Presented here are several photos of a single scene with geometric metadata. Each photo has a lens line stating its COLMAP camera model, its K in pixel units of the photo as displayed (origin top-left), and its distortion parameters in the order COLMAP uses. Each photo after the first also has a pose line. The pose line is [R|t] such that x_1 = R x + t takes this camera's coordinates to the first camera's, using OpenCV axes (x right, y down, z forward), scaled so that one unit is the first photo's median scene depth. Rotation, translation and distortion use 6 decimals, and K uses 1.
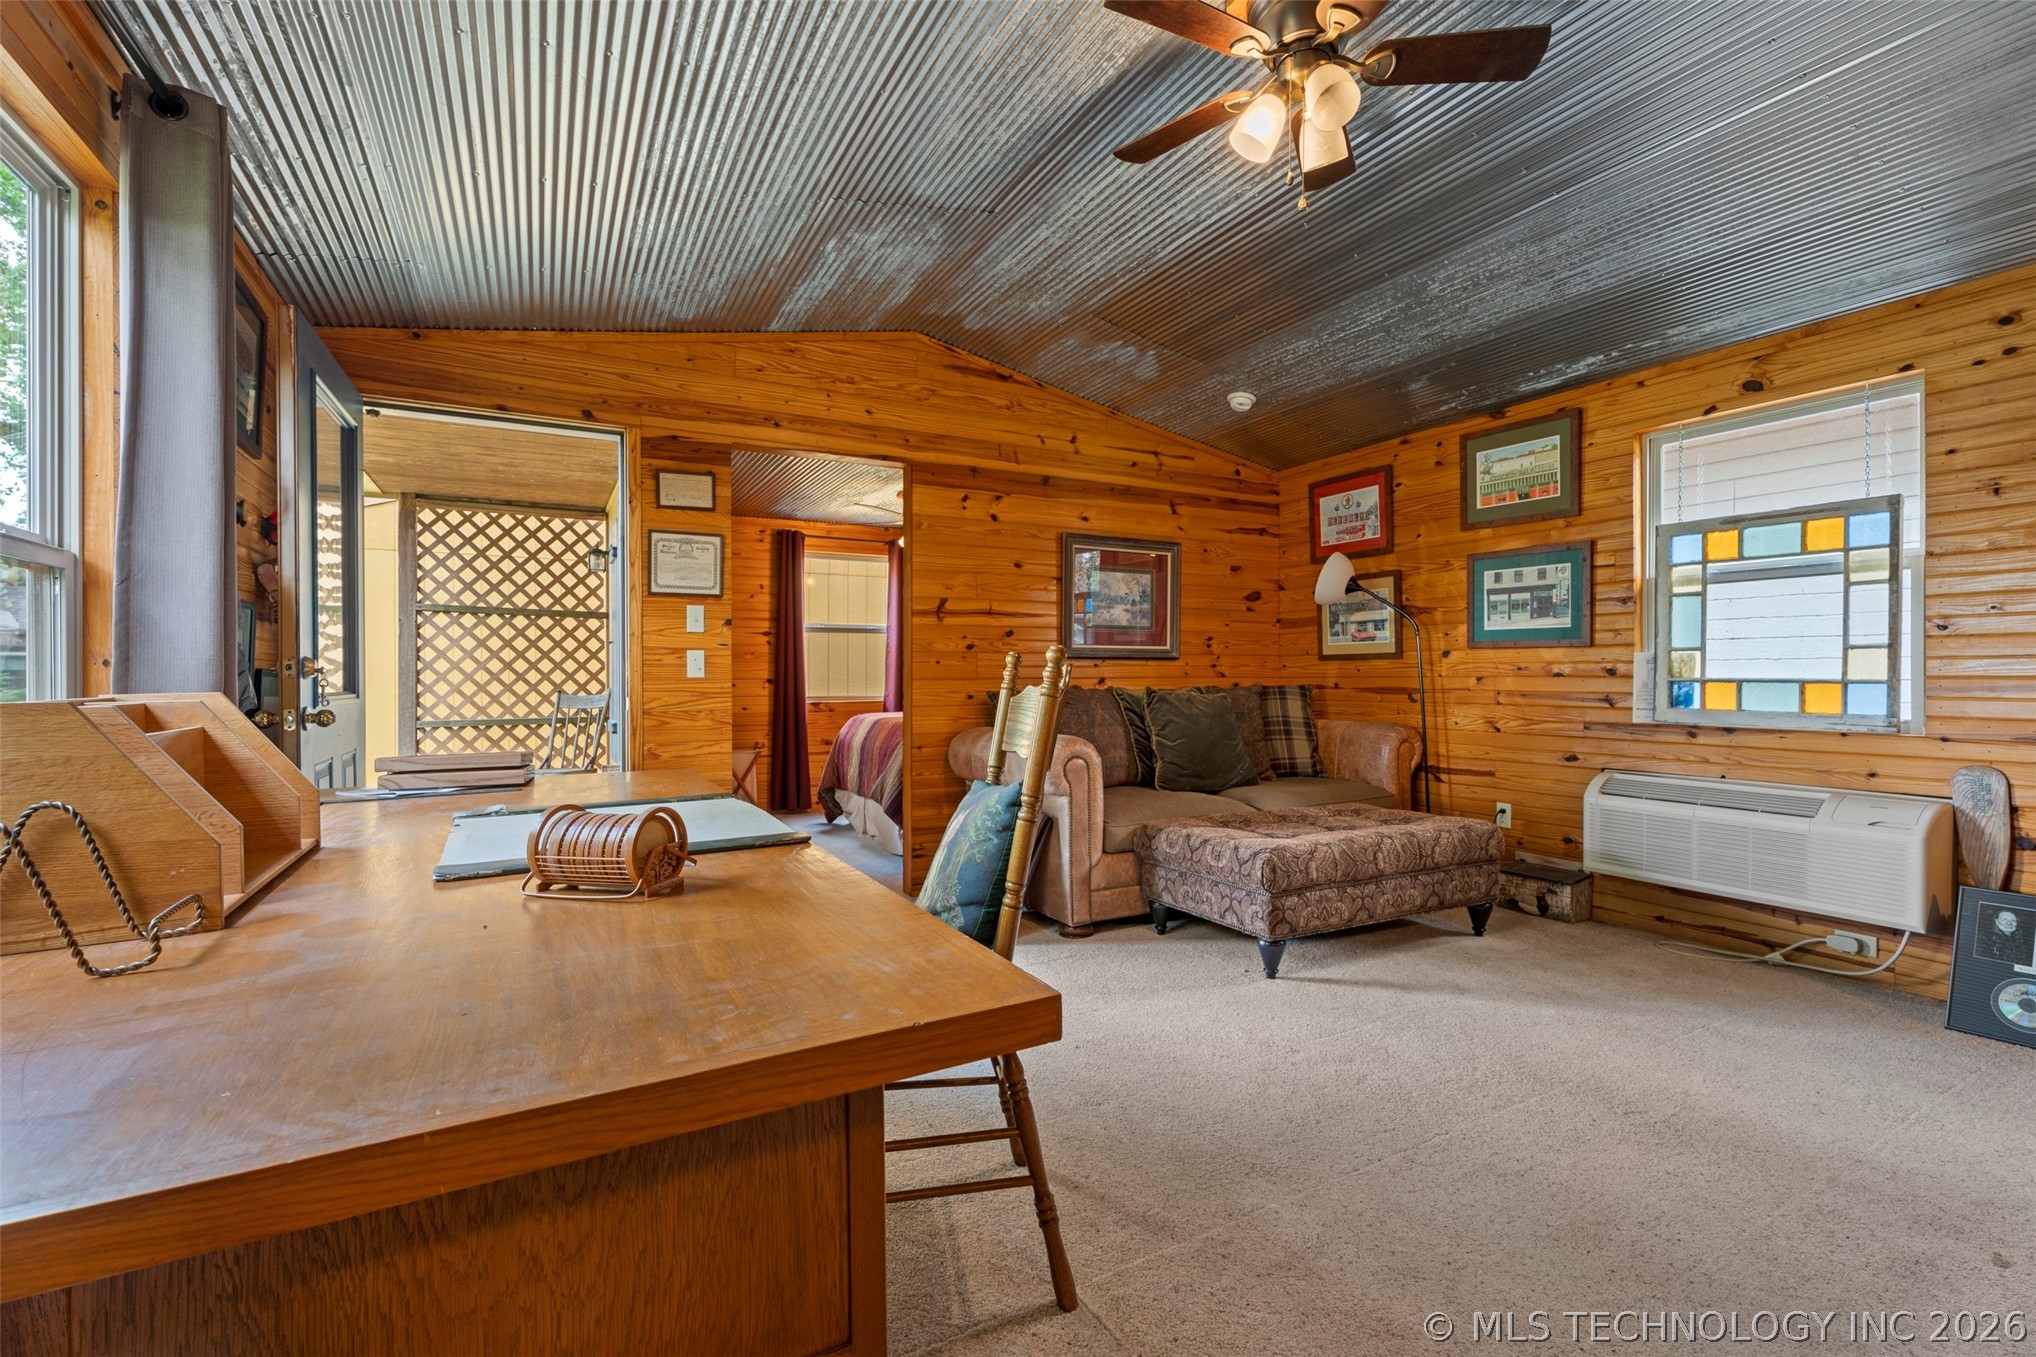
lens RADIAL K [[909.0, 0, 1017.6], [0, 909.0, 676.9], [0, 0, 1]] dist [0.003003, -0.001992]
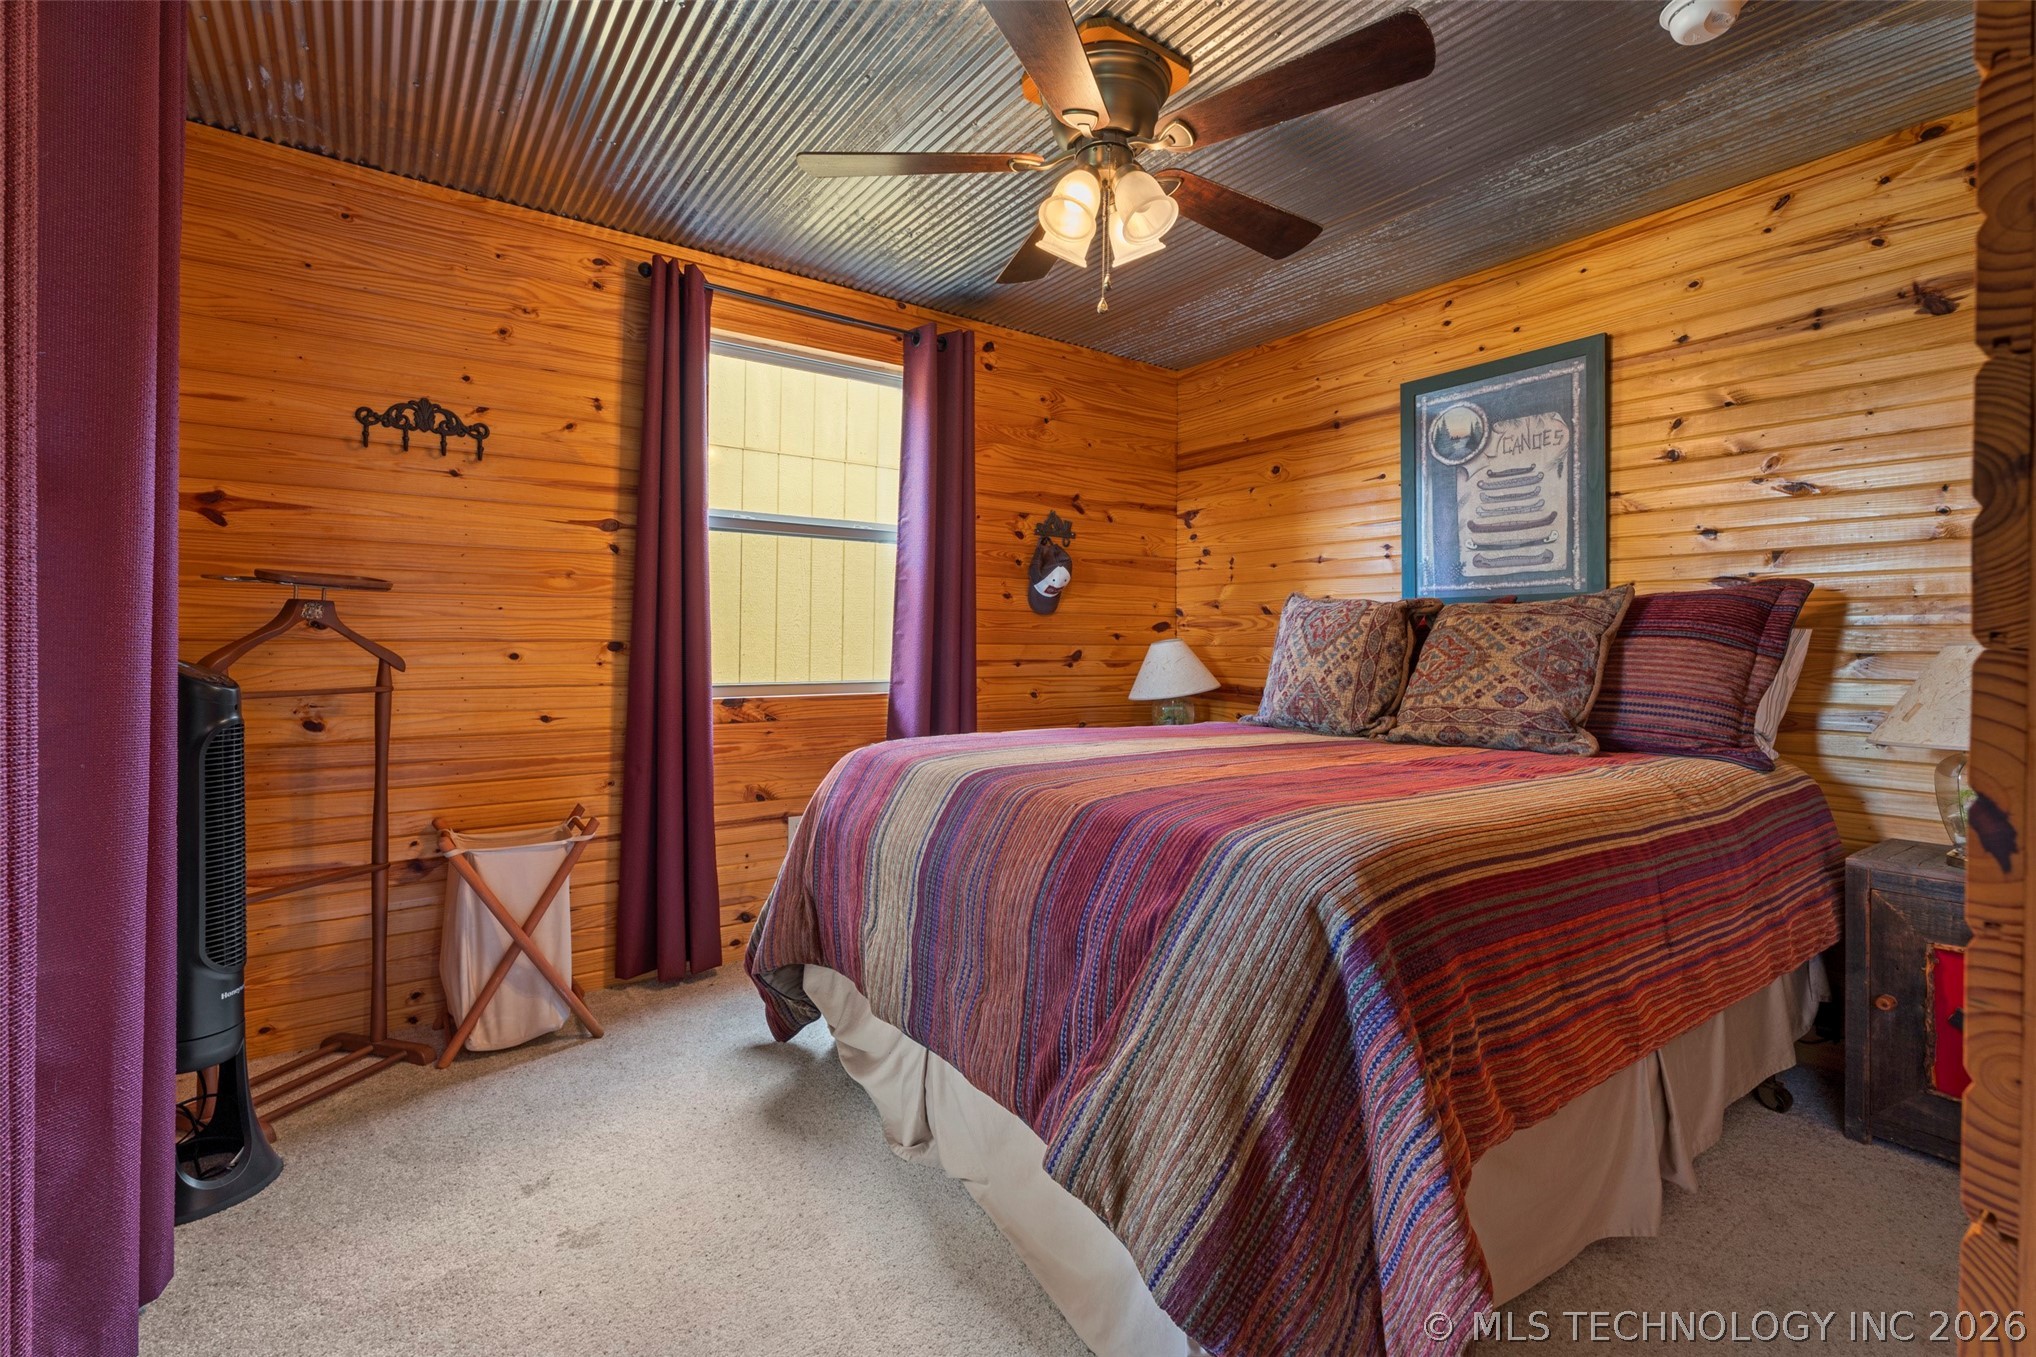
lens RADIAL K [[909.0, 0, 1020.6], [0, 909.0, 645.1], [0, 0, 1]] dist [0.003003, -0.001992]
pose [[0.991663, 0.008643, 0.128568, -0.150376], [-0.006997, 0.999888, -0.013249, 0.008026], [-0.128668, 0.012239, 0.991612, 0.589291]]
